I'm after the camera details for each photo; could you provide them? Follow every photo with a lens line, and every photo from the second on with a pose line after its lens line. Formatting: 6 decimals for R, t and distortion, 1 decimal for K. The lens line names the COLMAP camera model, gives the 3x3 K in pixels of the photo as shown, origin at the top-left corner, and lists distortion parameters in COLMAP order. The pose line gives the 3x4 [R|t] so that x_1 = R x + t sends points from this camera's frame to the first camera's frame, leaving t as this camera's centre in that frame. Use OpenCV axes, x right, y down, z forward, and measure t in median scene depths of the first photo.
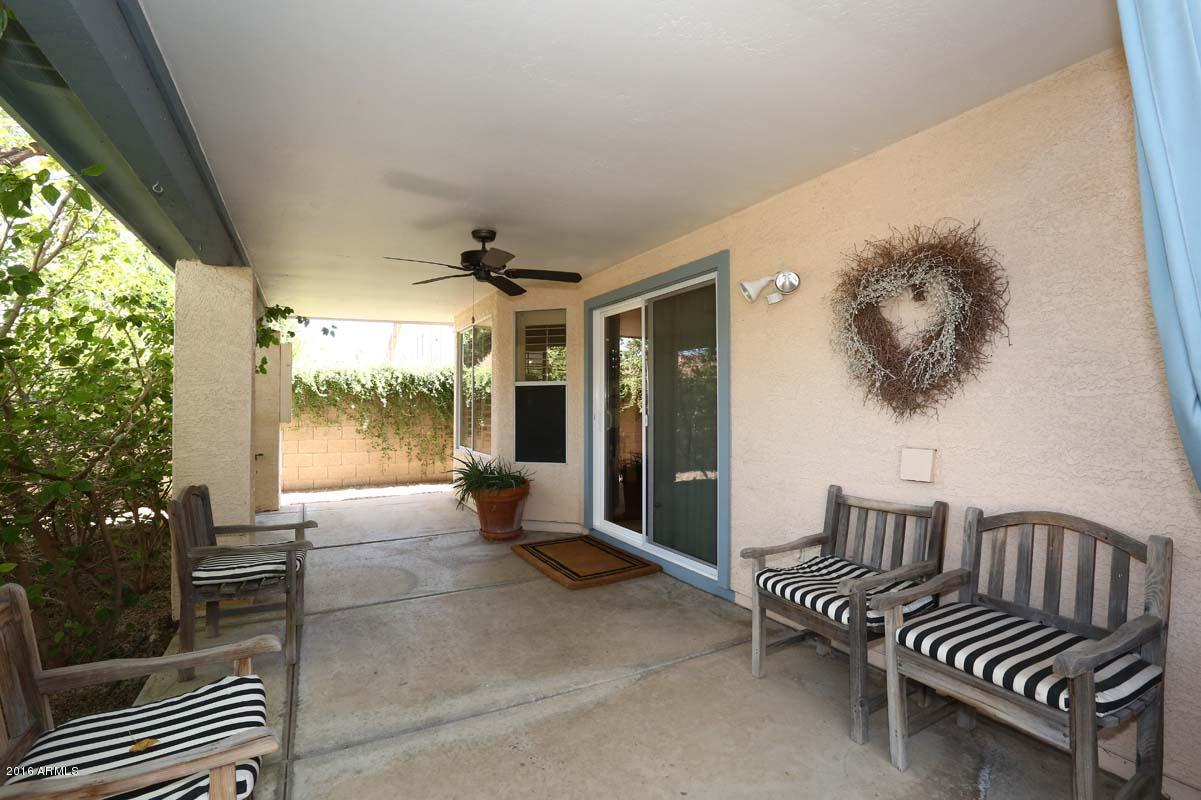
lens RADIAL K [[553.0, 0, 602.9], [0, 553.0, 396.0], [0, 0, 1]] dist [0.012237, 0.000205]
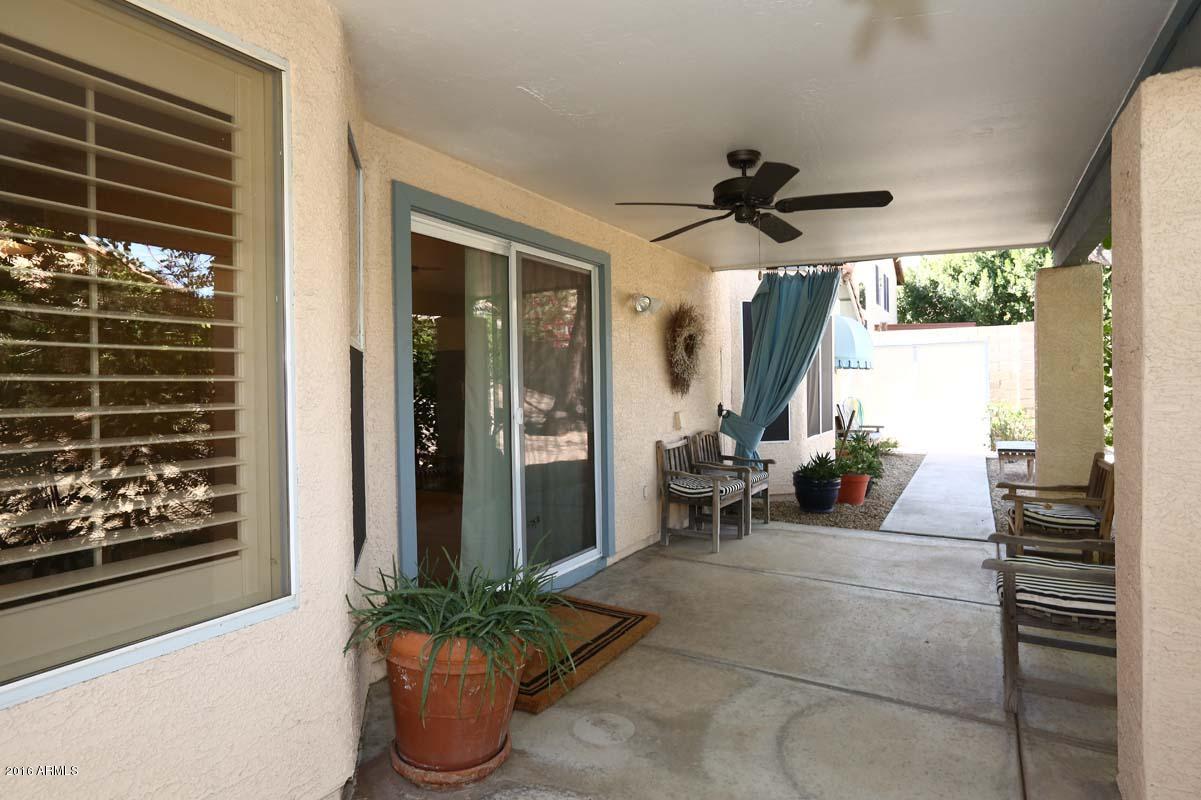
lens RADIAL K [[625.0, 0, 615.0], [0, 625.0, 393.9], [0, 0, 1]] dist [0.000722, 0.000540]
pose [[-0.518952, 0.006252, 0.854781, -0.822574], [0.010293, 0.999946, -0.001065, 0.021113], [-0.854742, 0.008245, -0.518988, 1.564054]]
